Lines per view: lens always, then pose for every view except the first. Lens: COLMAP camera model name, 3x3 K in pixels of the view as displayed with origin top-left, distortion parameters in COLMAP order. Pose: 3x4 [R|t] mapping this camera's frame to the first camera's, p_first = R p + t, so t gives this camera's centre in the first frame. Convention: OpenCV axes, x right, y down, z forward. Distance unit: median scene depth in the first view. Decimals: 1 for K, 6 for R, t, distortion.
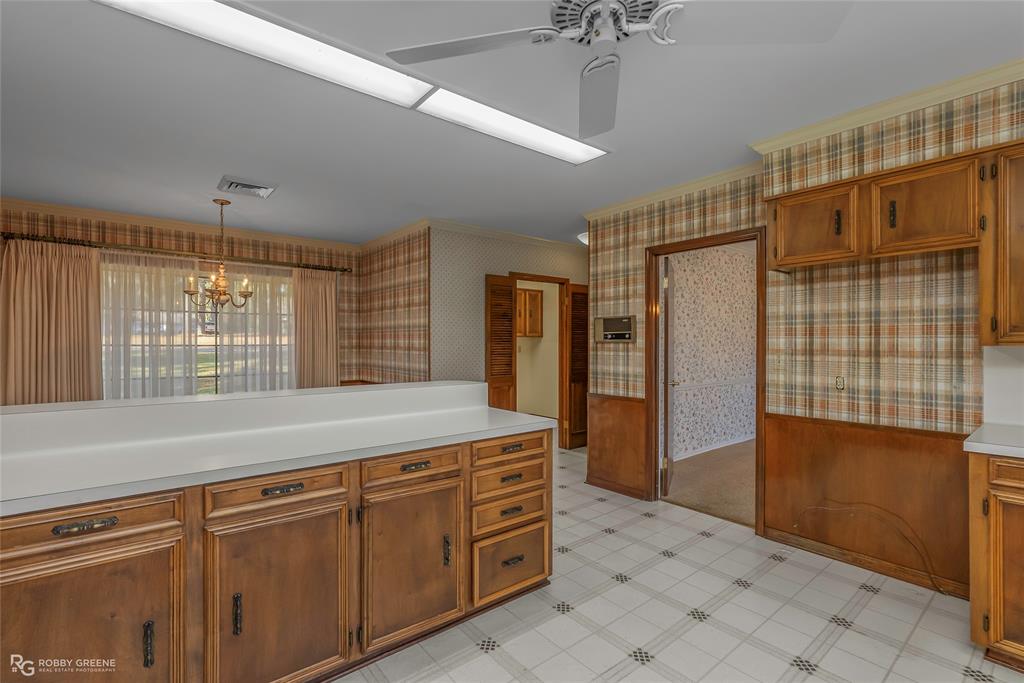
lens RADIAL K [[471.1, 0, 512.9], [0, 471.1, 347.2], [0, 0, 1]] dist [-0.002819, 0.001048]
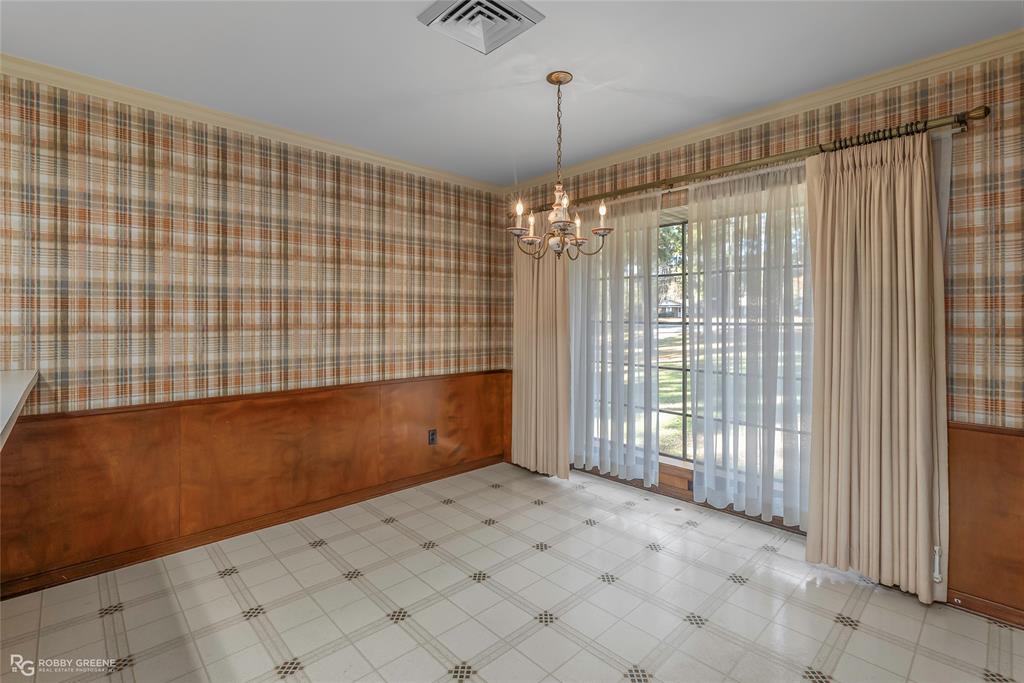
lens RADIAL K [[471.1, 0, 516.7], [0, 471.1, 313.9], [0, 0, 1]] dist [-0.002819, 0.001048]
pose [[0.078473, -0.006823, -0.996893, -0.036707], [-0.013152, 0.999882, -0.007879, -0.009662], [0.996829, 0.013729, 0.078374, 0.938218]]
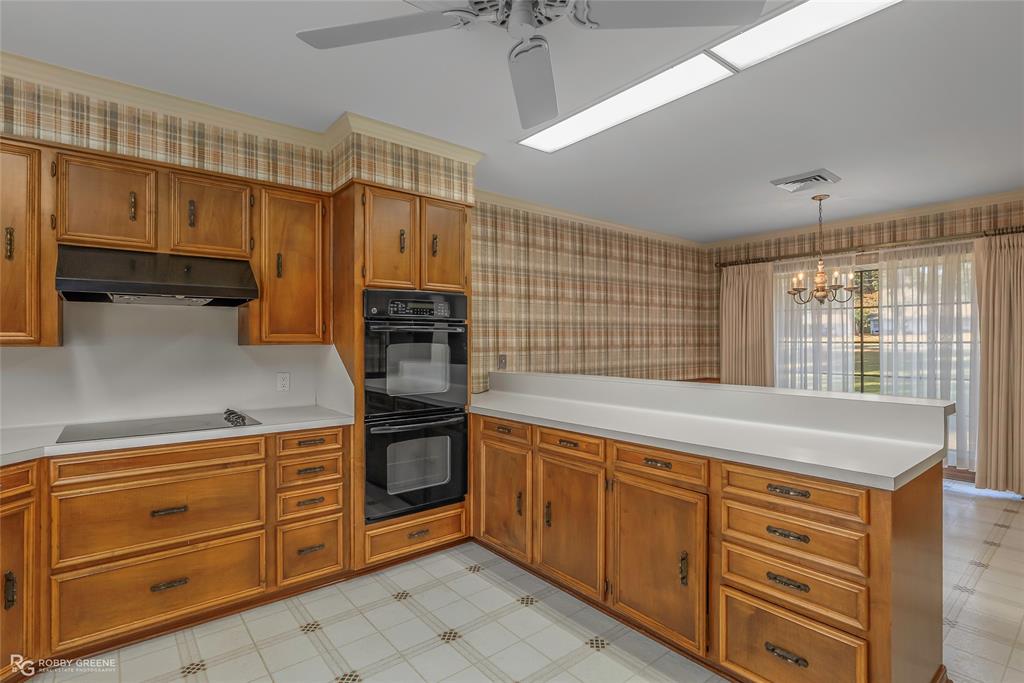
lens RADIAL K [[491.4, 0, 505.0], [0, 491.4, 342.1], [0, 0, 1]] dist [-0.018547, 0.005029]
pose [[-0.007184, 0.001533, -0.999973, 0.430332], [-0.004672, 0.999988, 0.001567, -0.002221], [0.999963, 0.004684, -0.007177, 0.355096]]
